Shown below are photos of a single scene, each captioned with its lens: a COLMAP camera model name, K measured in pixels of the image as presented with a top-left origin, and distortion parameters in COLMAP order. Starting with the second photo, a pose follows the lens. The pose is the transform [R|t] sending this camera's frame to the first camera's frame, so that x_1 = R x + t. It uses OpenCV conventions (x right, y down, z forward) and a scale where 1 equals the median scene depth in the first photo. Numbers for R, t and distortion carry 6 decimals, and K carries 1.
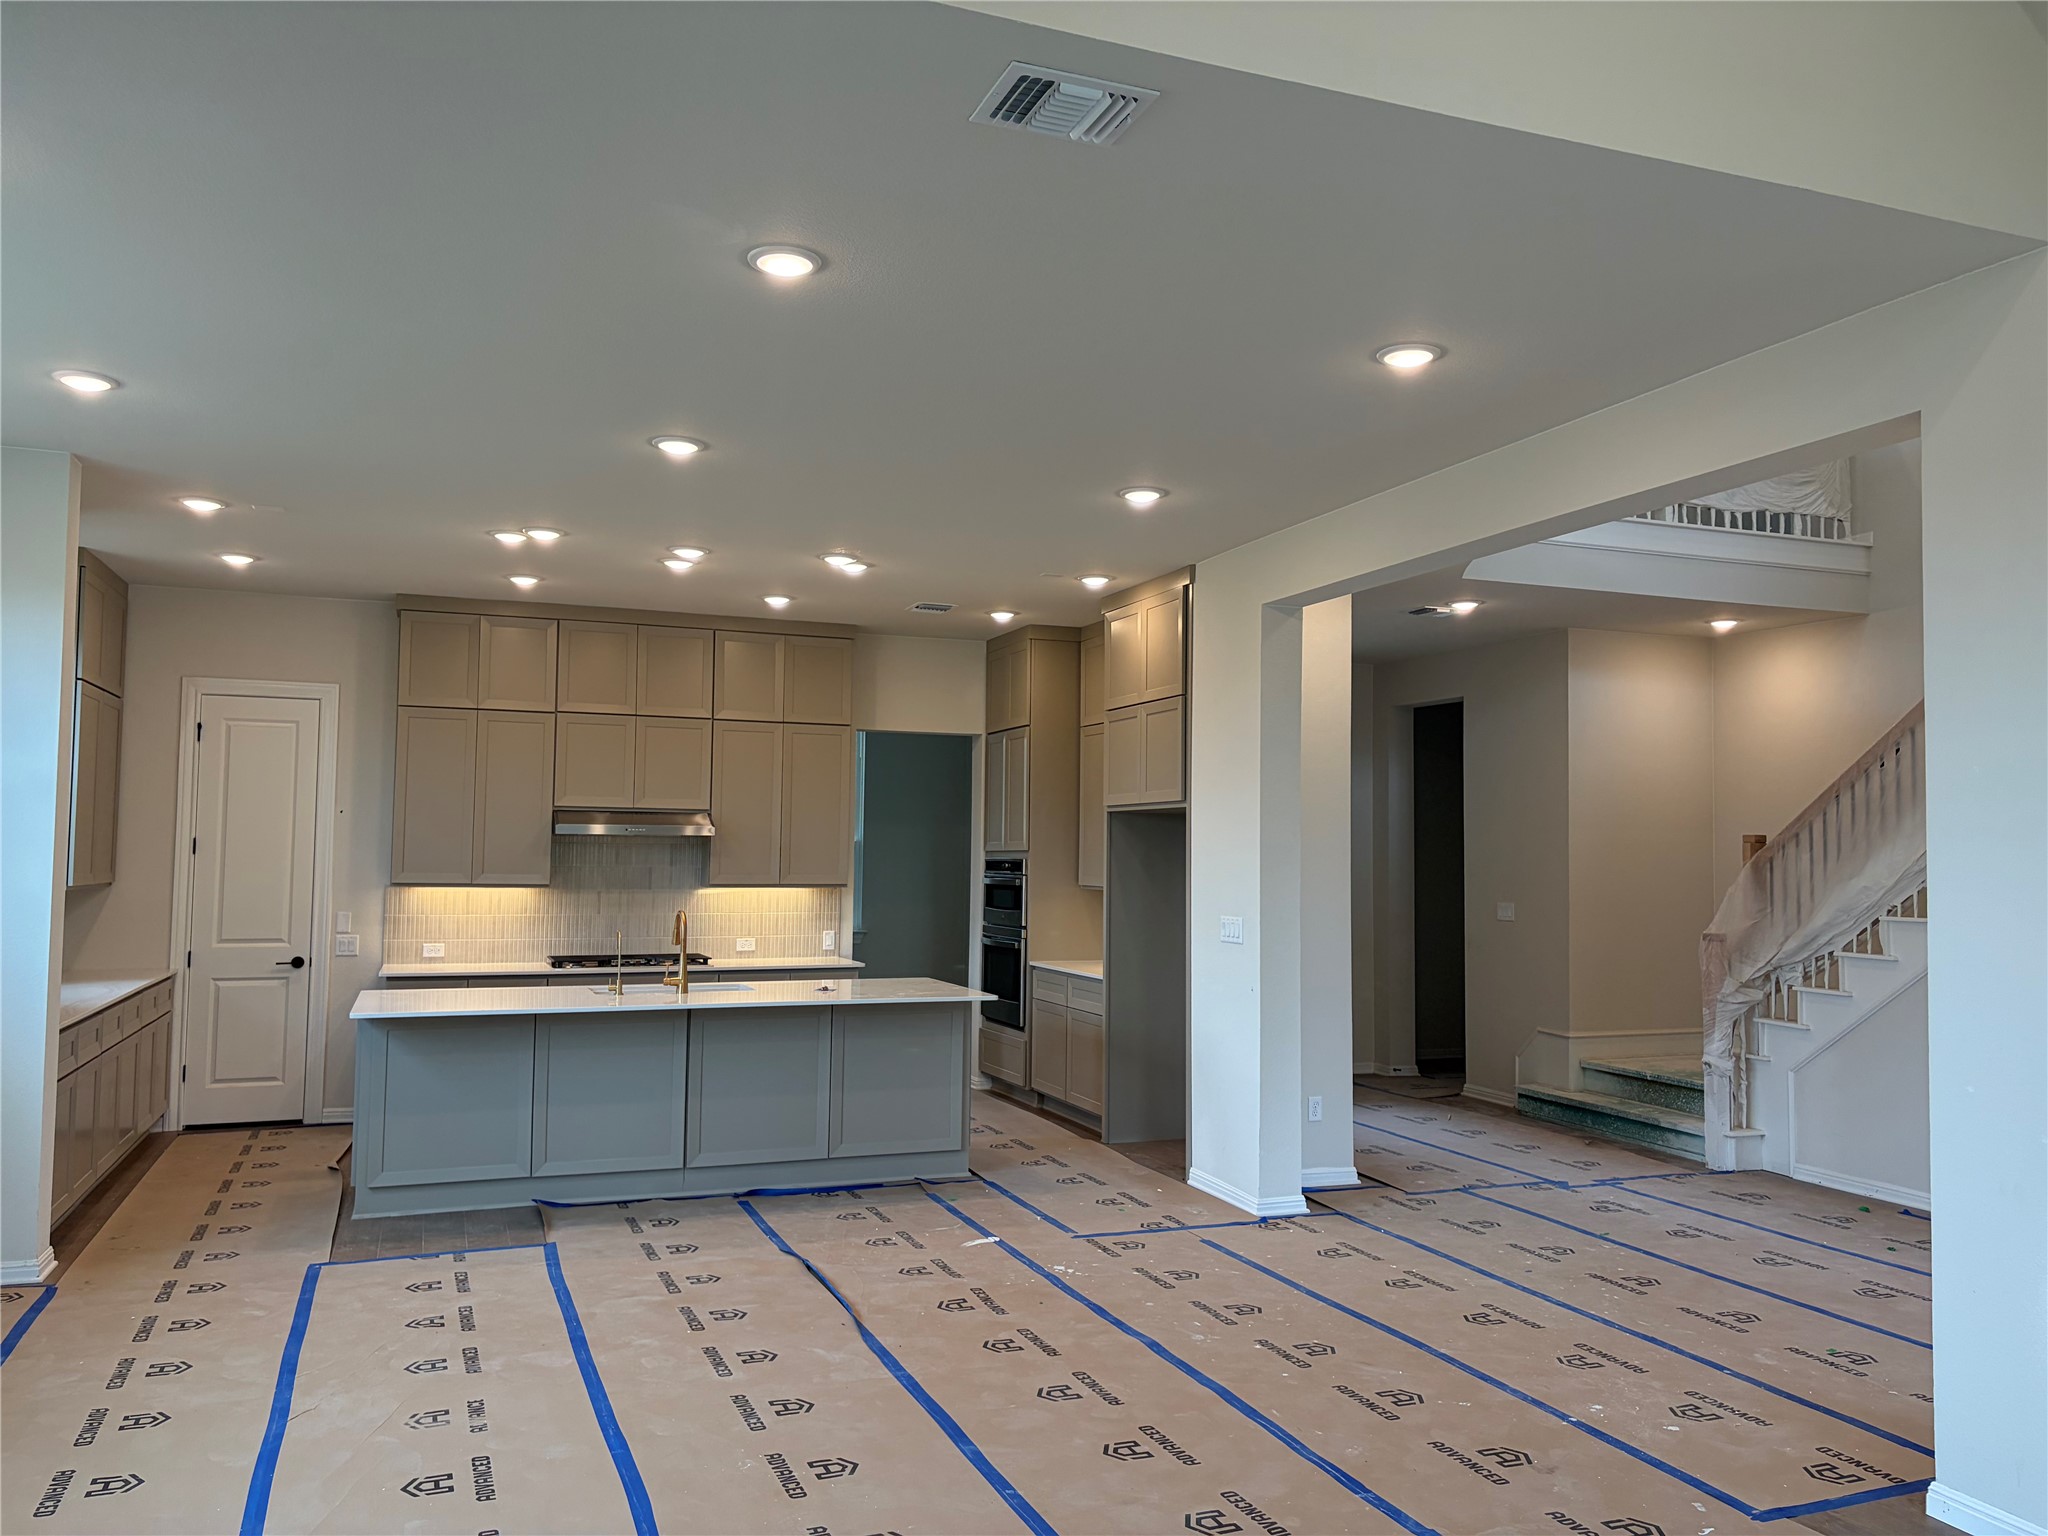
lens RADIAL K [[1549.7, 0, 1025.6], [0, 1549.7, 774.4], [0, 0, 1]] dist [0.052302, -0.057759]
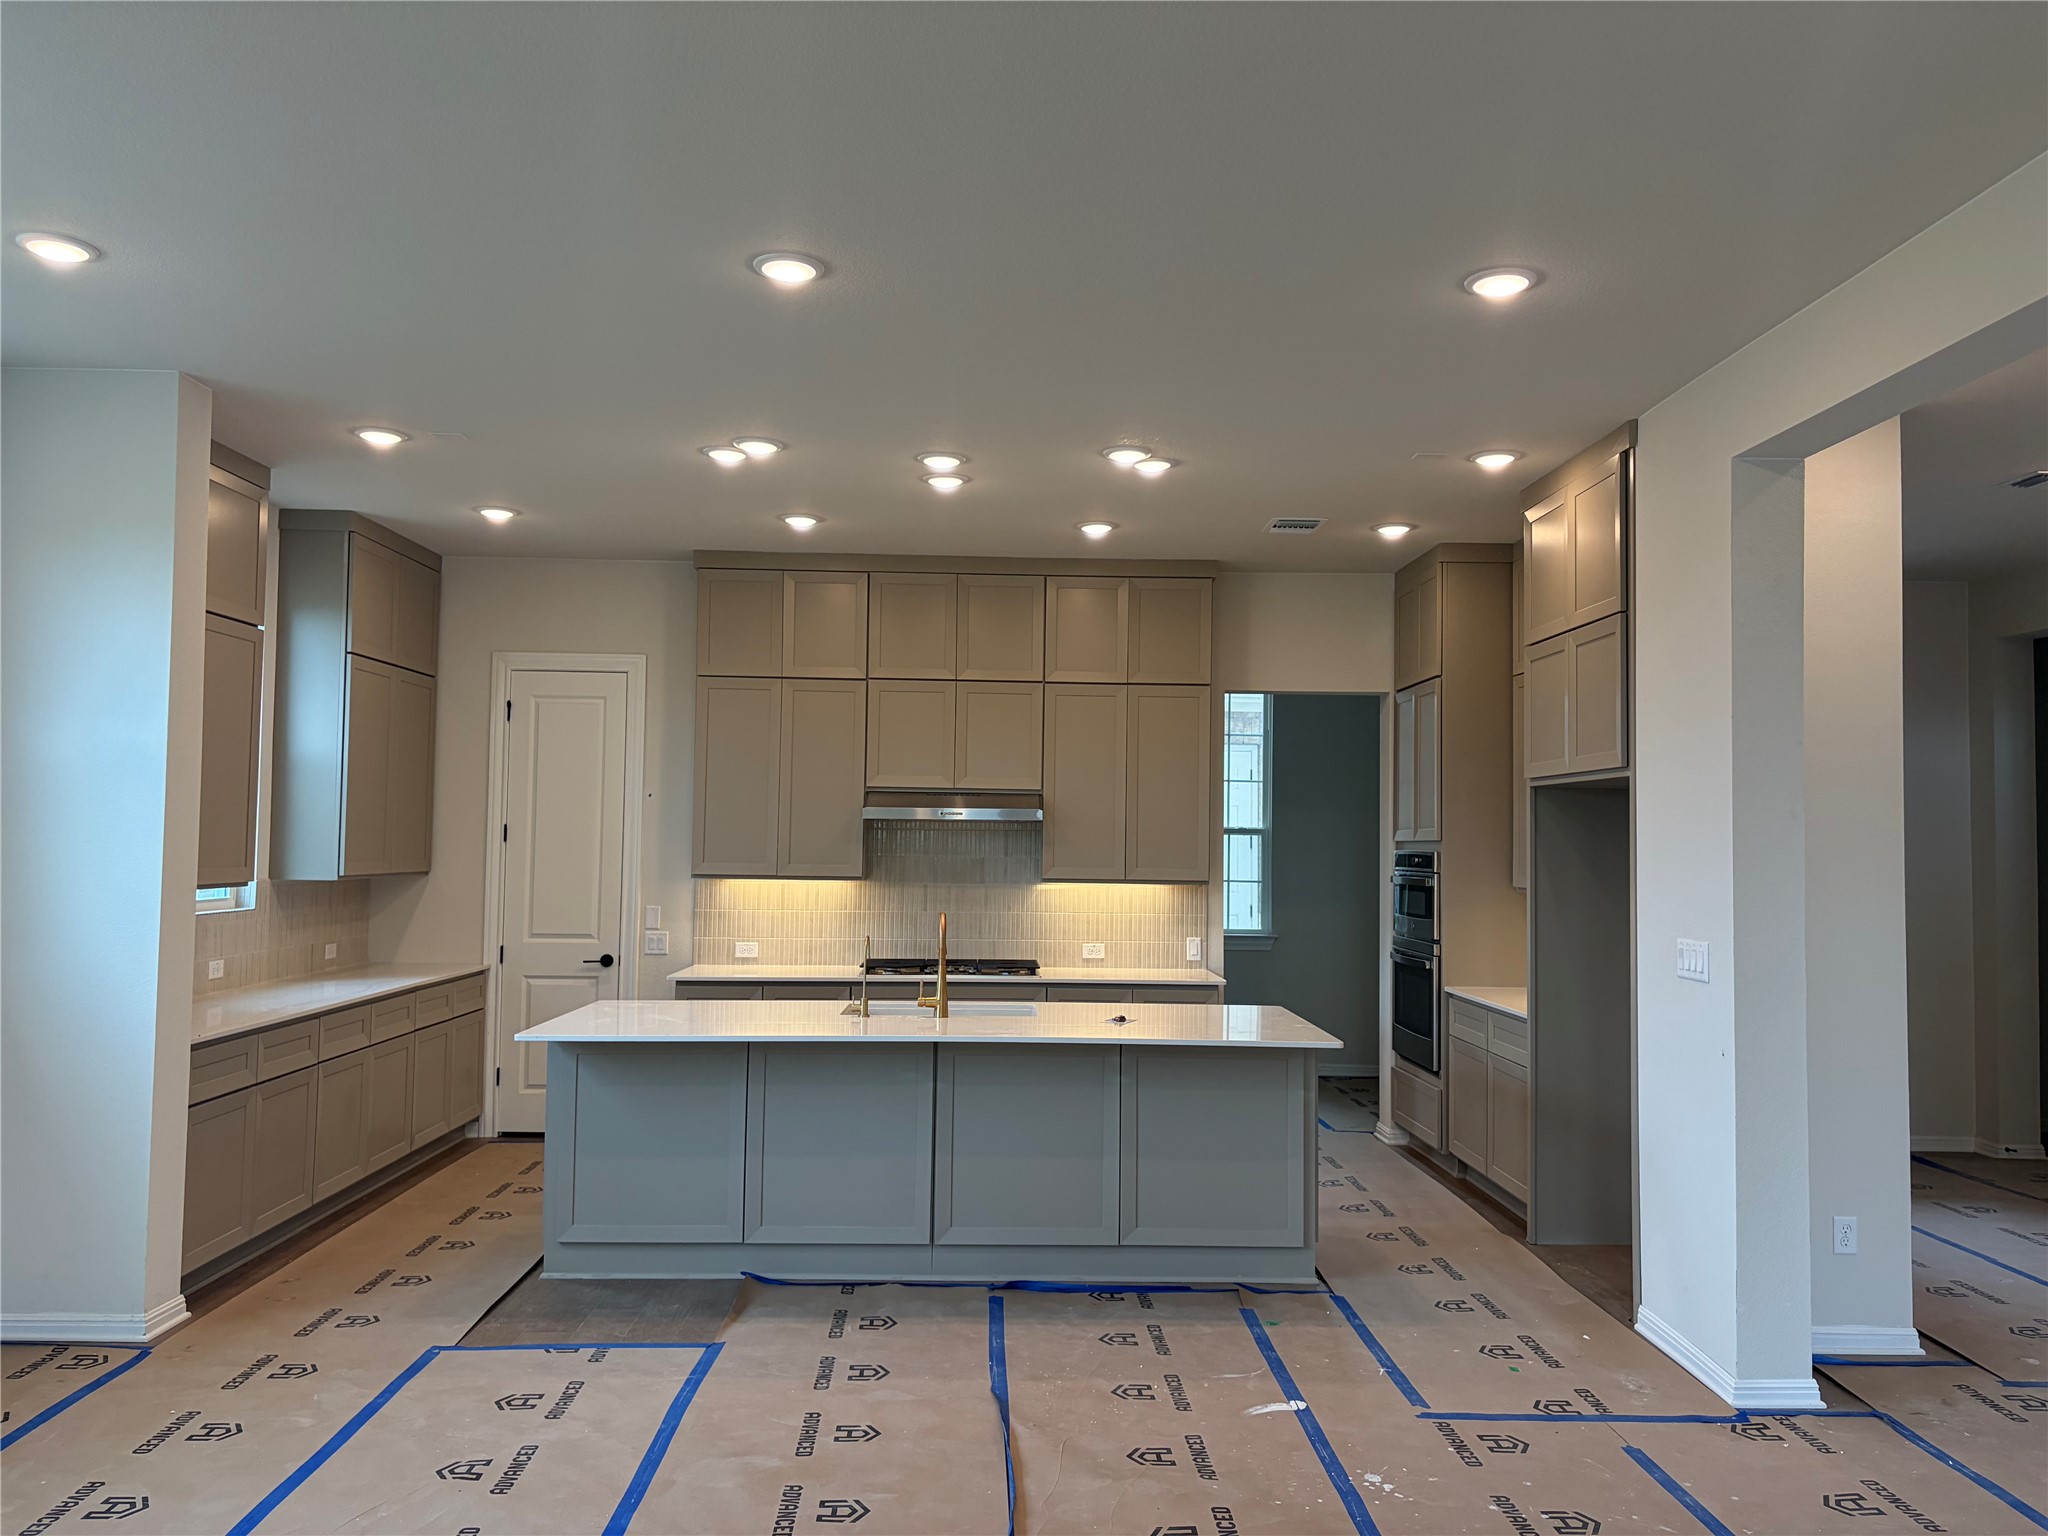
lens RADIAL K [[1549.7, 0, 1025.6], [0, 1549.7, 774.4], [0, 0, 1]] dist [0.052302, -0.057759]
pose [[0.942066, -0.013075, -0.335174, 0.076321], [0.015220, 0.999877, 0.003774, 0.012536], [0.335083, -0.008656, 0.942149, 0.238860]]
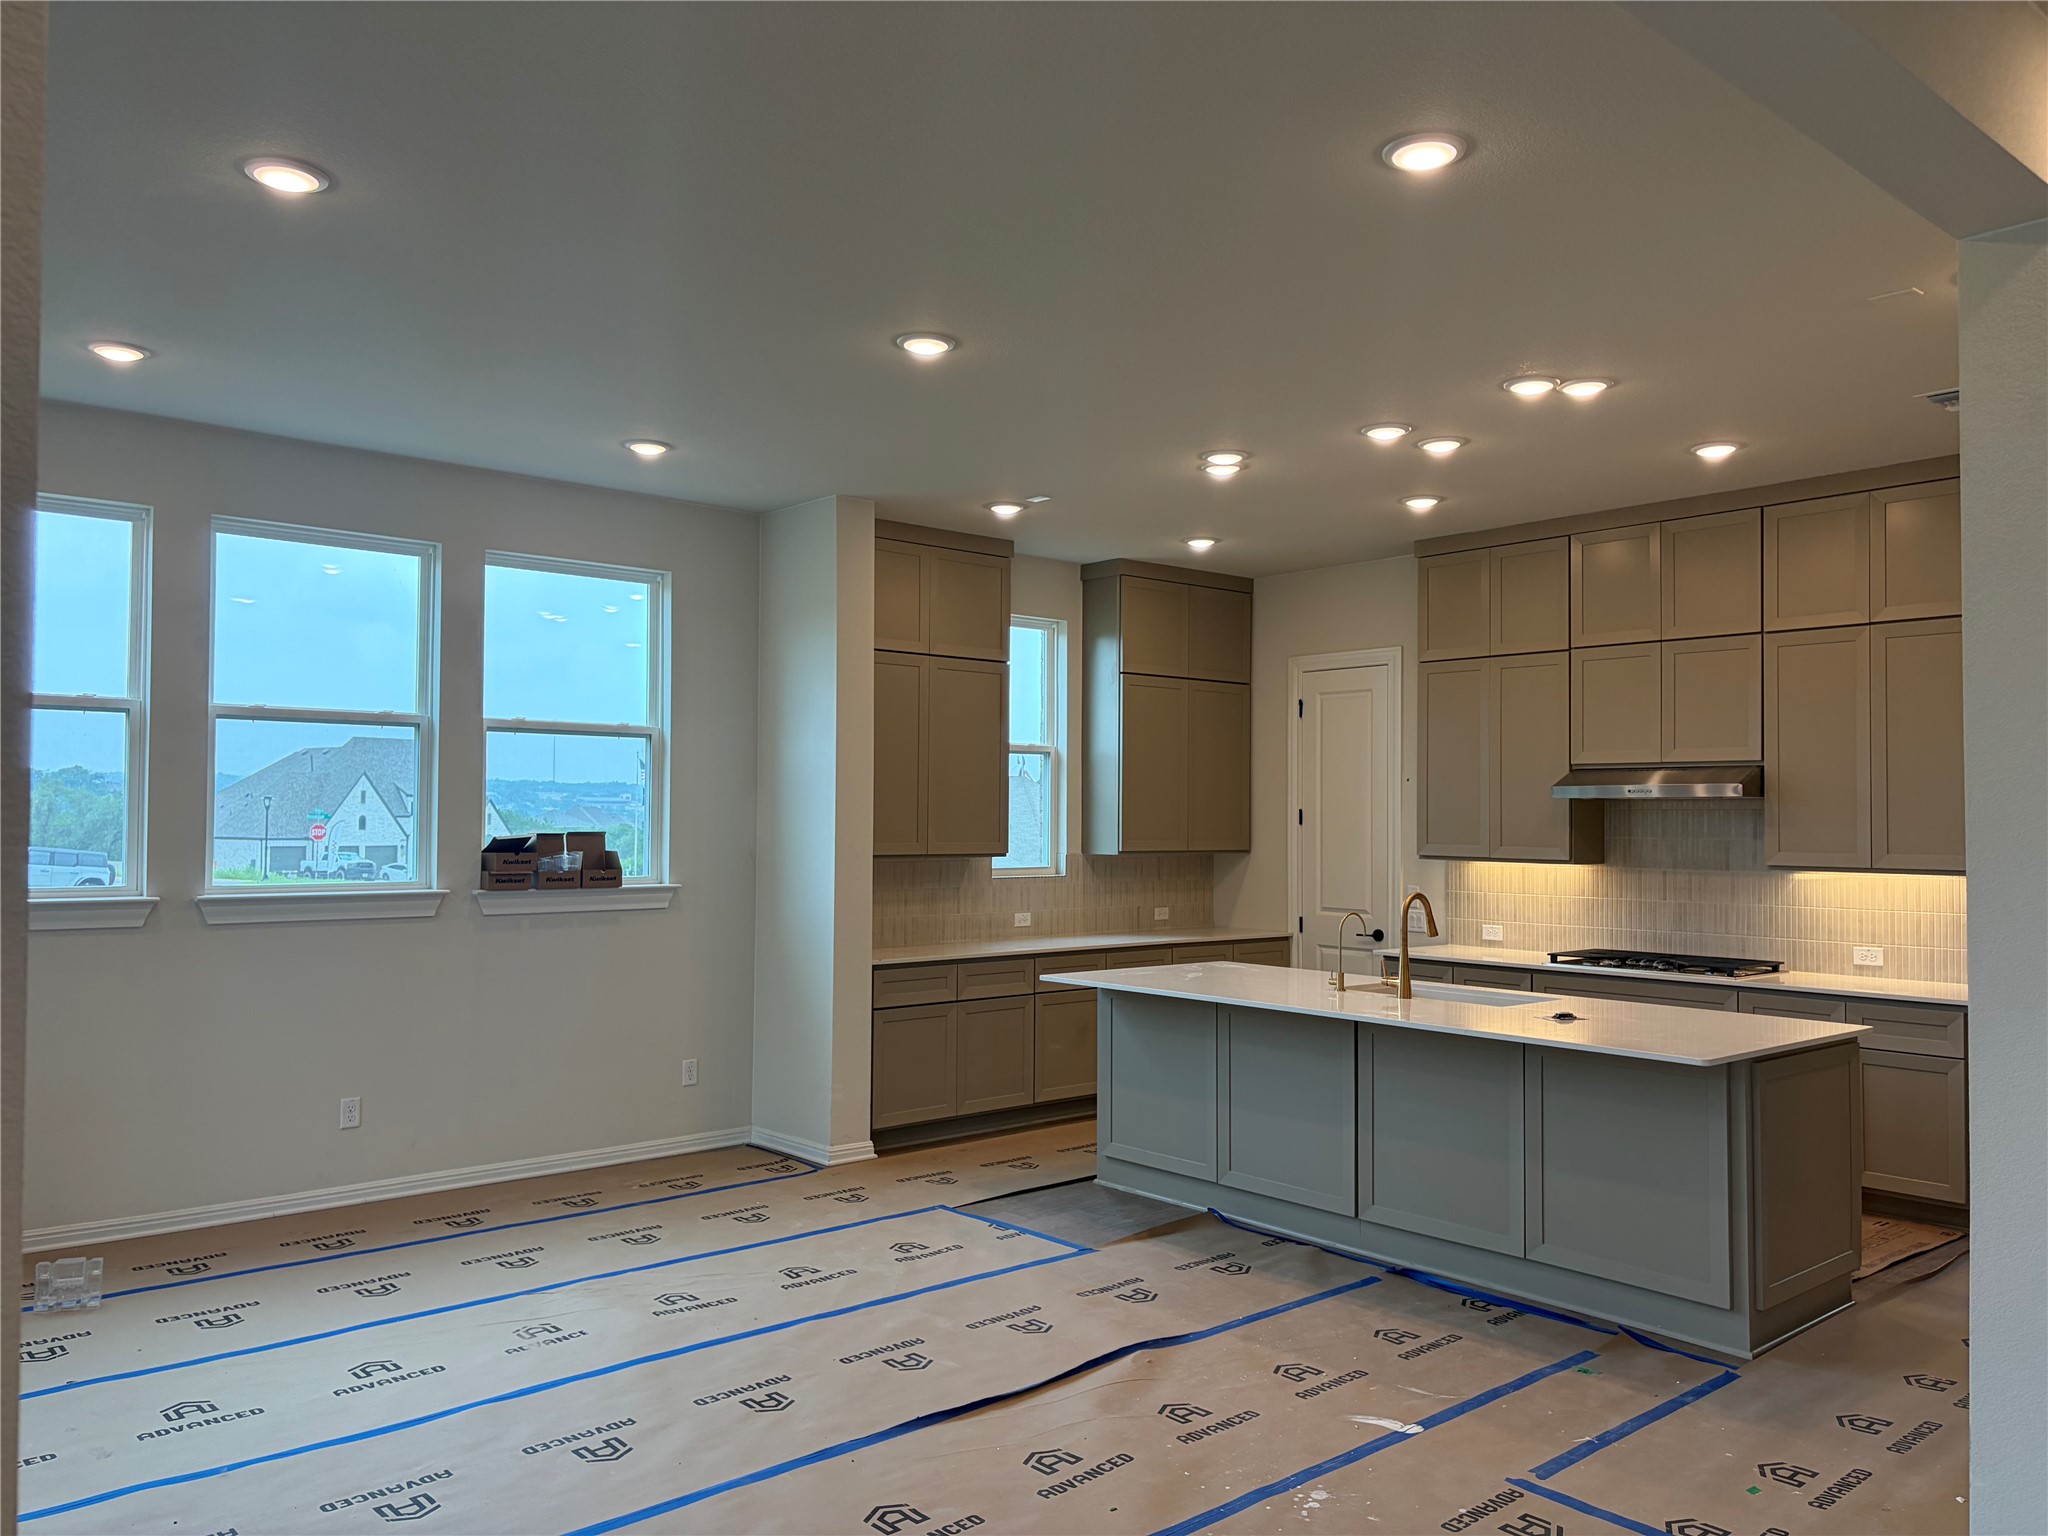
lens RADIAL K [[1539.7, 0, 1026.7], [0, 1539.7, 814.3], [0, 0, 1]] dist [-0.001312, 0.046722]
pose [[0.344512, -0.011356, -0.938713, 0.388975], [0.048129, 0.998826, 0.005580, 0.030237], [0.937547, -0.047101, 0.344654, 0.494207]]
